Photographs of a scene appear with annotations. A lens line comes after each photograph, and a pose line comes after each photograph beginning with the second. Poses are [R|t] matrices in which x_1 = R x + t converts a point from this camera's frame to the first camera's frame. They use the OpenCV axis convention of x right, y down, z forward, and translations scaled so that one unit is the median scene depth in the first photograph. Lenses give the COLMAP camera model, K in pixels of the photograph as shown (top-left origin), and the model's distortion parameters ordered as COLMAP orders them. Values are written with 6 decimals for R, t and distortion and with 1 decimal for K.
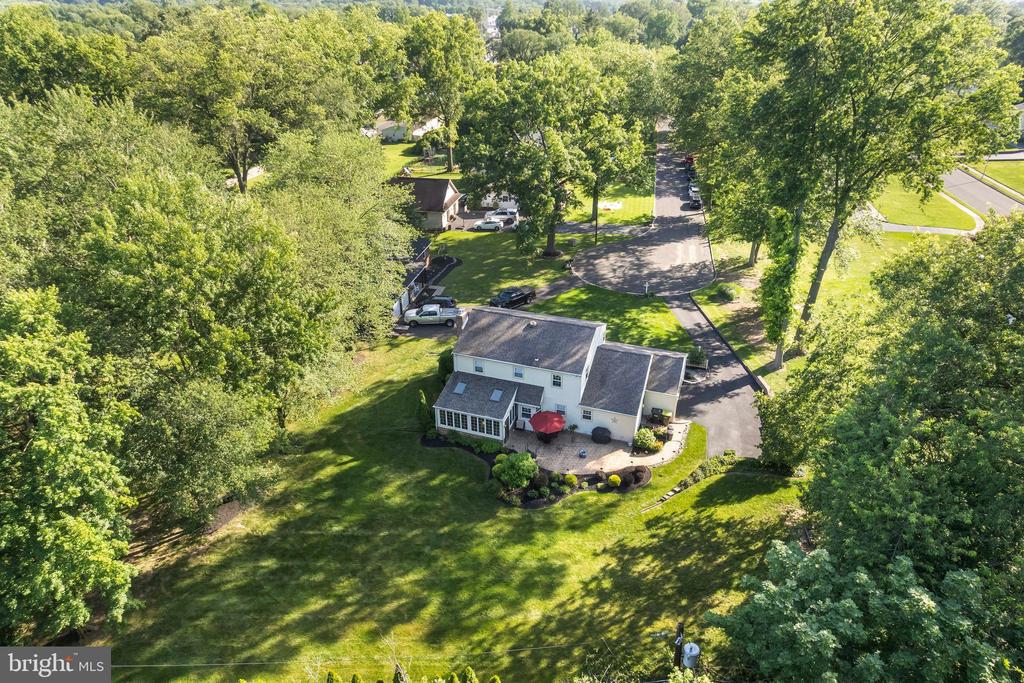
lens RADIAL K [[644.0, 0, 512.3], [0, 644.0, 342.9], [0, 0, 1]] dist [-0.014316, 0.004245]
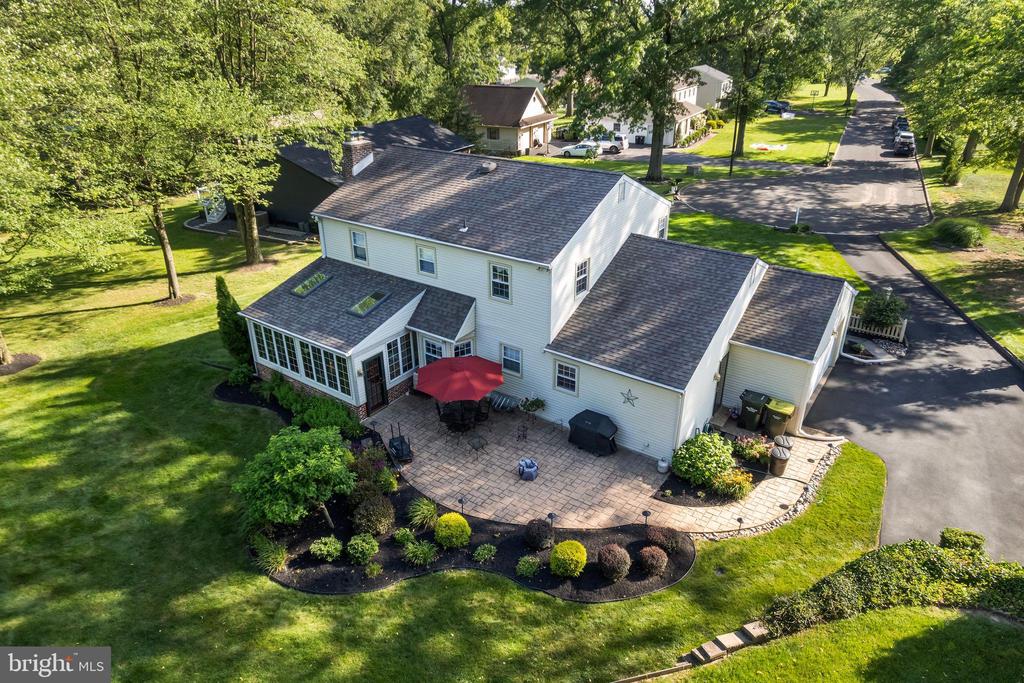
lens RADIAL K [[644.0, 0, 516.2], [0, 644.0, 341.8], [0, 0, 1]] dist [-0.014316, 0.004245]
pose [[0.962276, 0.120955, -0.243710, 0.182873], [-0.131305, 0.990984, -0.026622, 0.105490], [0.238293, 0.057618, 0.969483, 0.604958]]
